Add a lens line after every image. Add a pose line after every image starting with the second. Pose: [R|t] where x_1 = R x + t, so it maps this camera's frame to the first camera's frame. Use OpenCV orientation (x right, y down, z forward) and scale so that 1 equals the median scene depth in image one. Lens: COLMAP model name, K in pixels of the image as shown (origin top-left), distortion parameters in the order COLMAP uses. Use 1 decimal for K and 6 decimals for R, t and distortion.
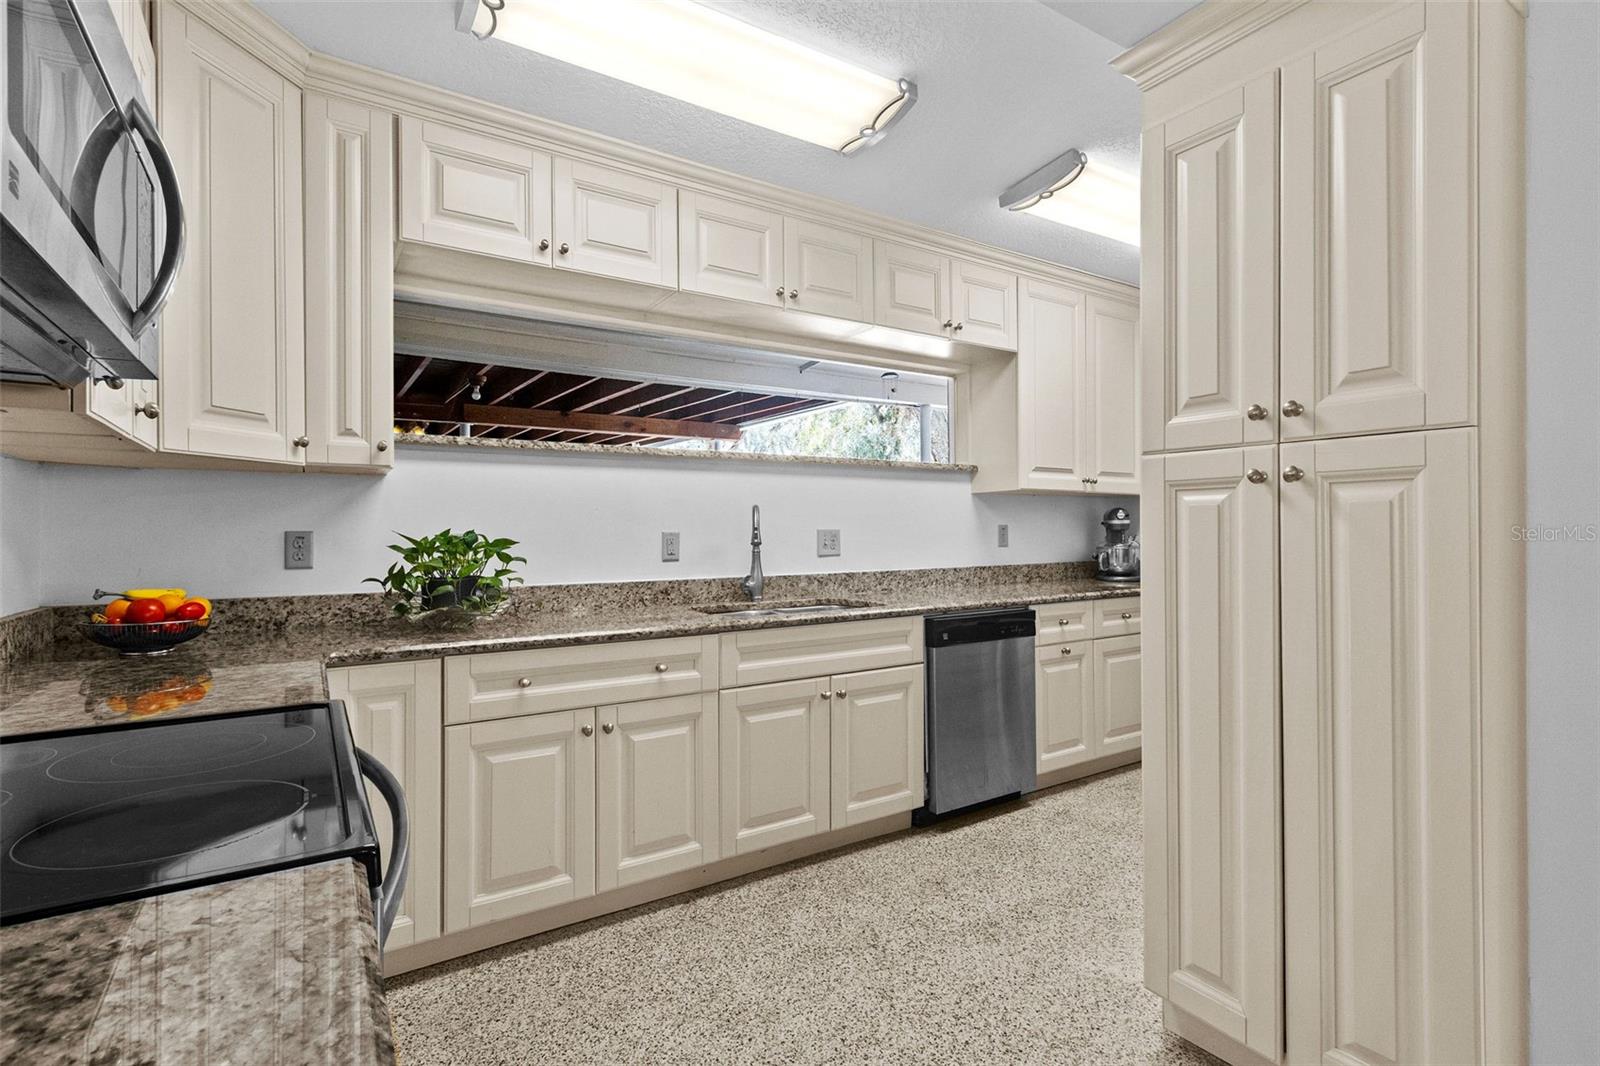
lens RADIAL K [[745.2, 0, 785.7], [0, 745.2, 530.7], [0, 0, 1]] dist [0.004207, 0.000392]
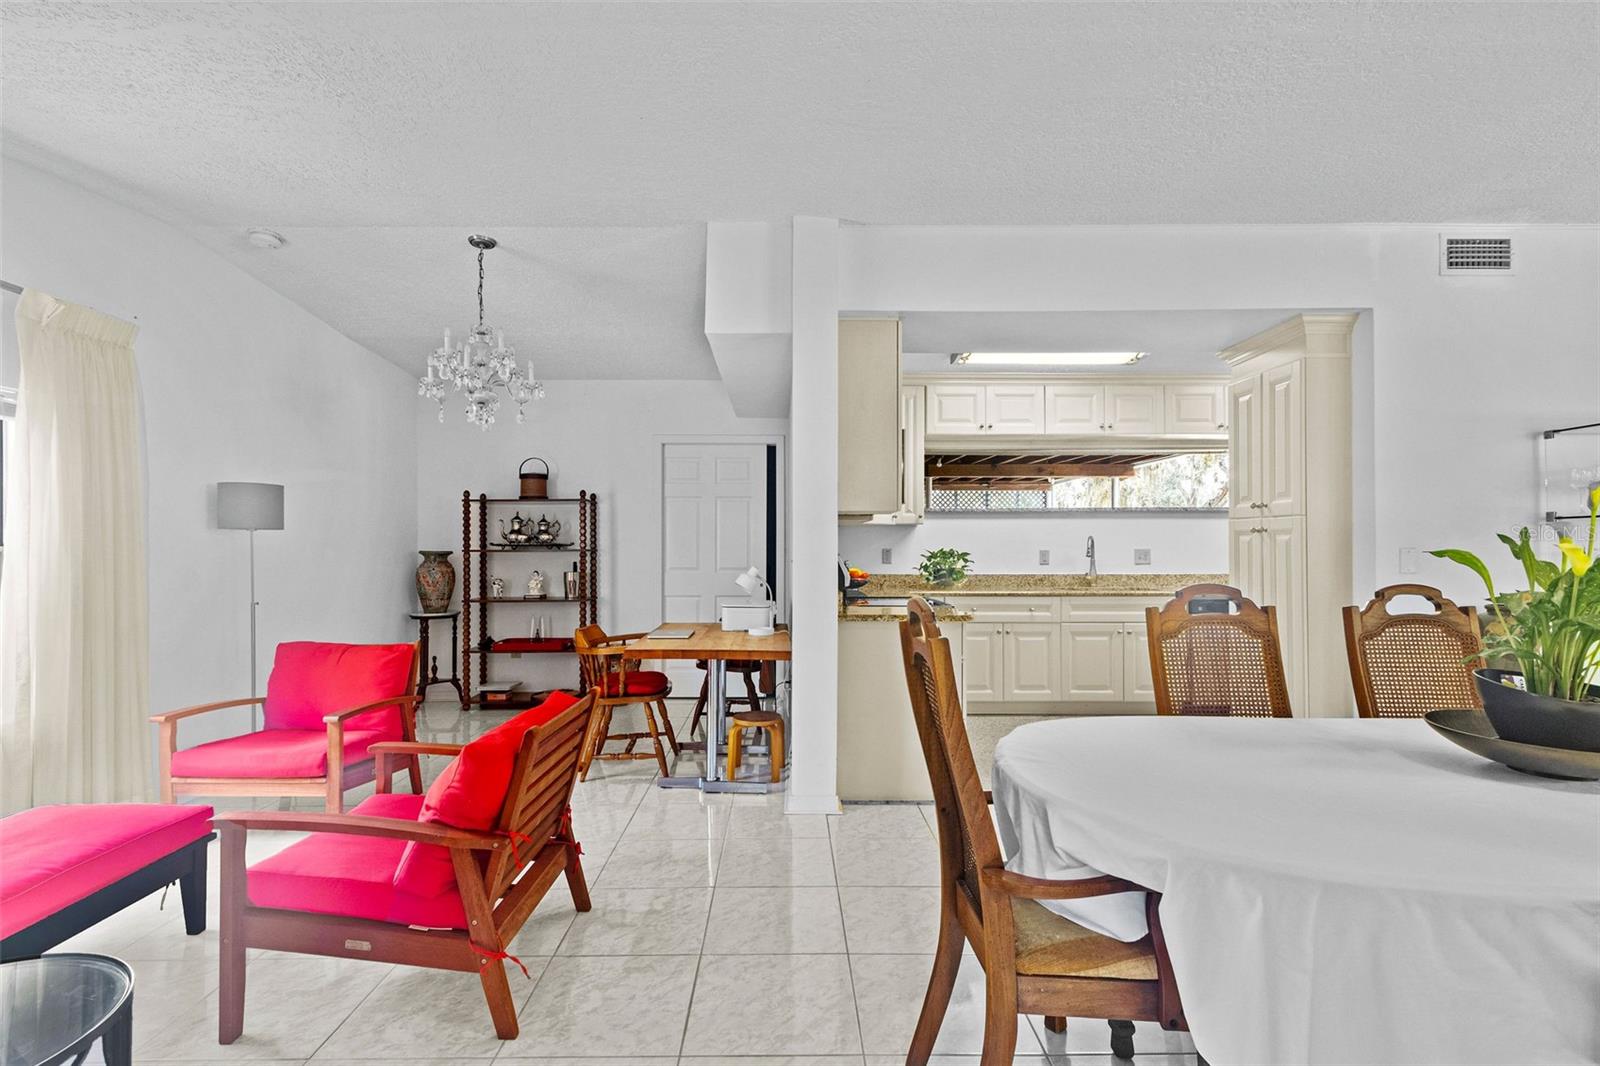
lens RADIAL K [[726.5, 0, 796.9], [0, 726.5, 538.9], [0, 0, 1]] dist [0.001167, -0.000020]
pose [[0.848382, -0.001908, -0.529381, 0.380450], [-0.003905, 0.999944, -0.009862, -0.007114], [0.529370, 0.010434, 0.848327, -1.208903]]
